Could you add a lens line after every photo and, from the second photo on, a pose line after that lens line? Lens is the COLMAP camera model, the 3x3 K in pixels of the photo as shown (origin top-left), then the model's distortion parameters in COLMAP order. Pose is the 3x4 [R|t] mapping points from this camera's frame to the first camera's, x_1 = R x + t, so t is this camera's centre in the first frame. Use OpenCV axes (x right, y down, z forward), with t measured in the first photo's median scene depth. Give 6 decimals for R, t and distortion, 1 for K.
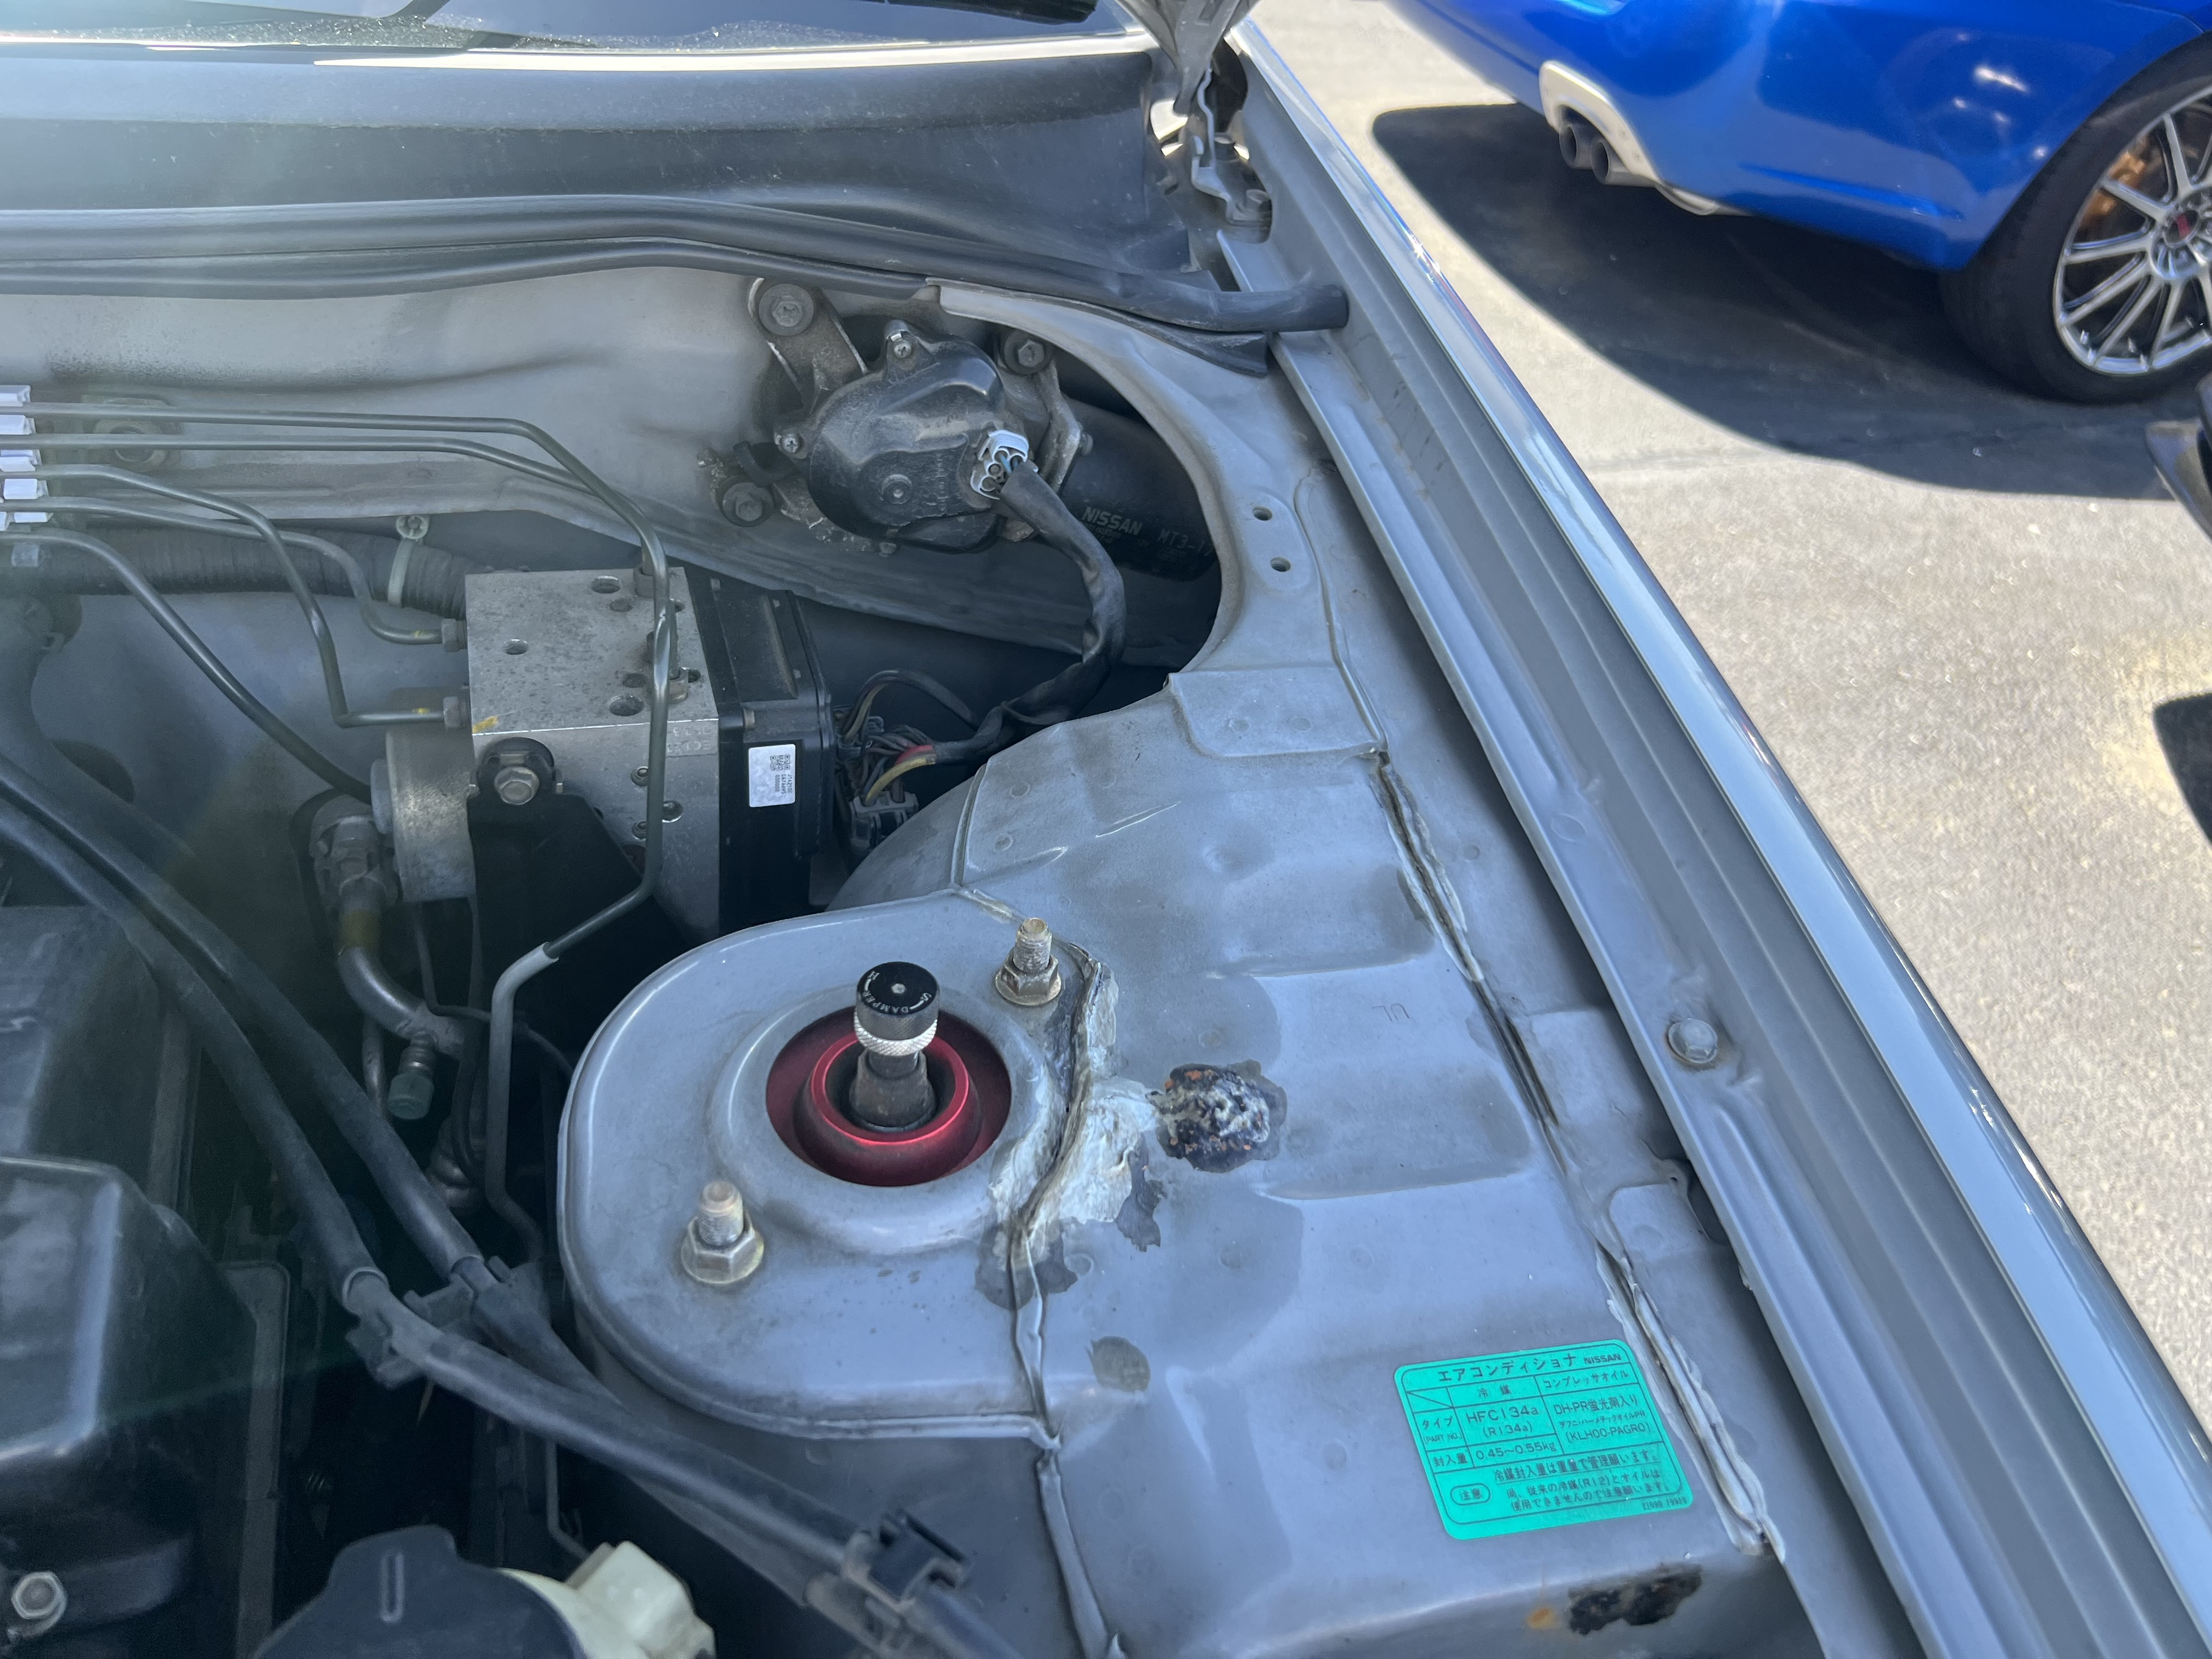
lens RADIAL K [[1681.9, 0, 1105.5], [0, 1681.9, 837.5], [0, 0, 1]] dist [0.033371, -0.044007]
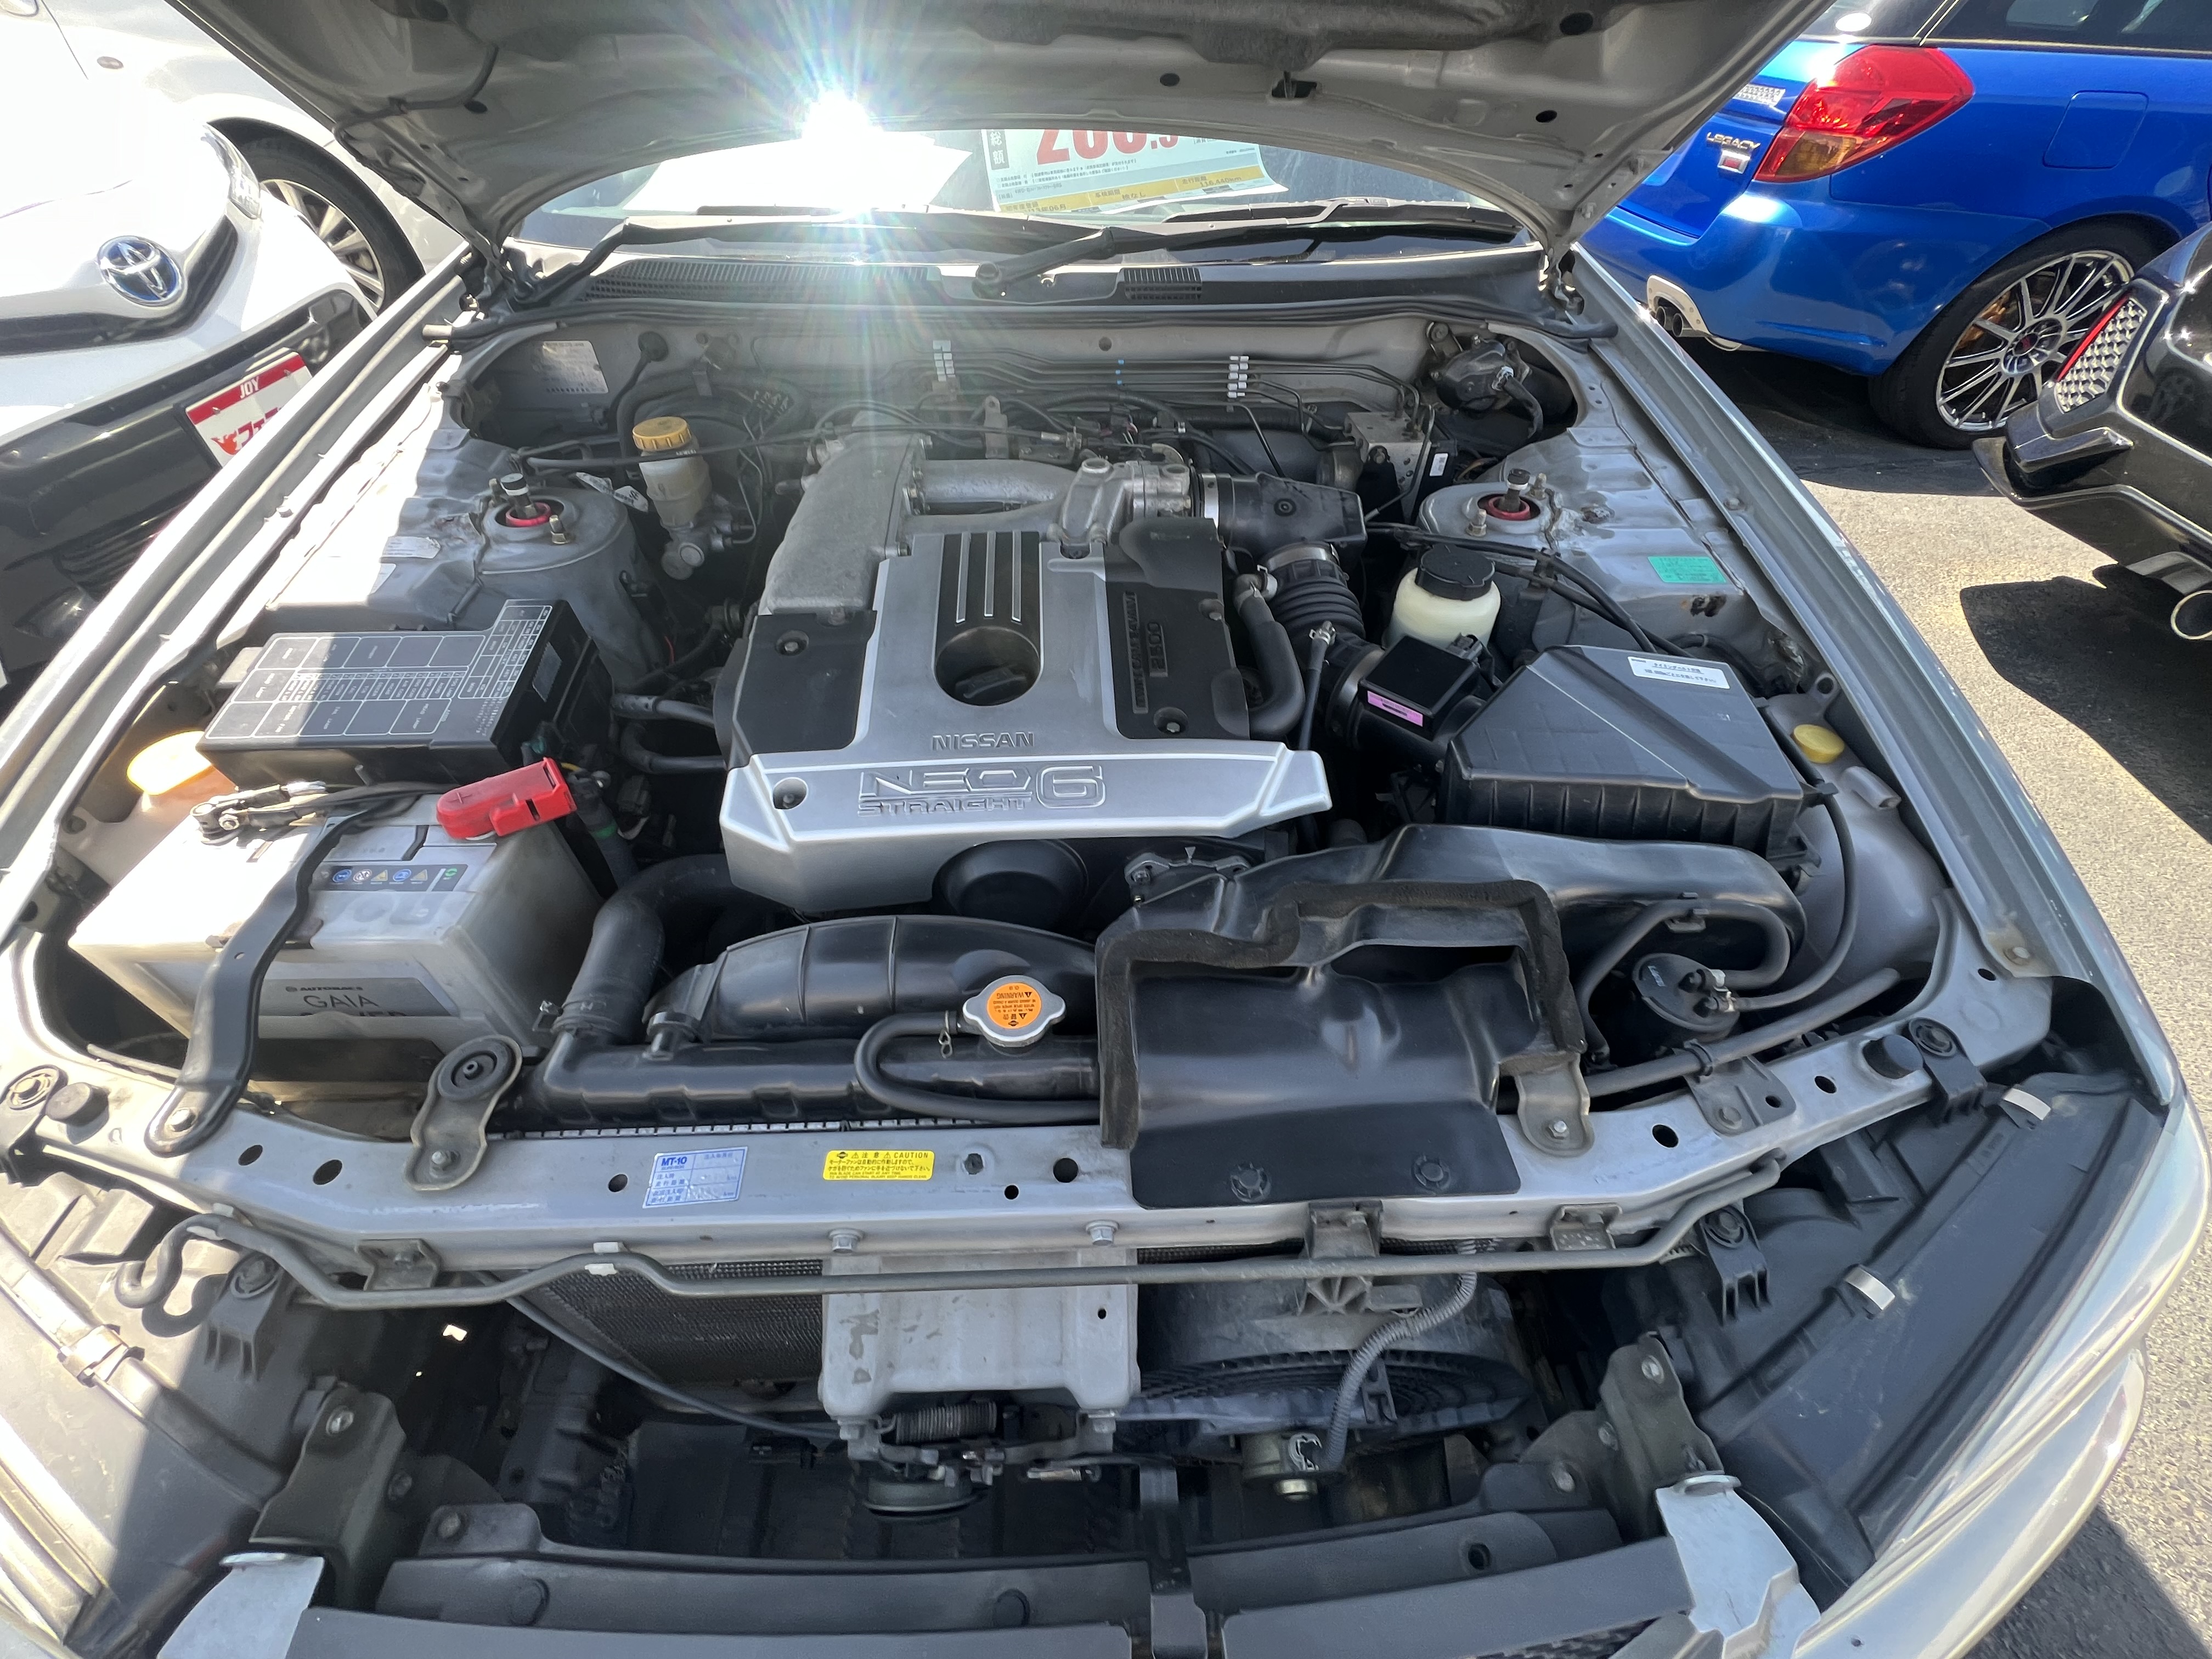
lens RADIAL K [[896.3, 0, 1101.0], [0, 896.3, 838.9], [0, 0, 1]] dist [-0.005151, 0.002225]
pose [[0.972343, 0.065921, -0.224061, -0.108861], [-0.044902, 0.994208, 0.097645, 0.154855], [0.229200, -0.084884, 0.969671, -0.273055]]
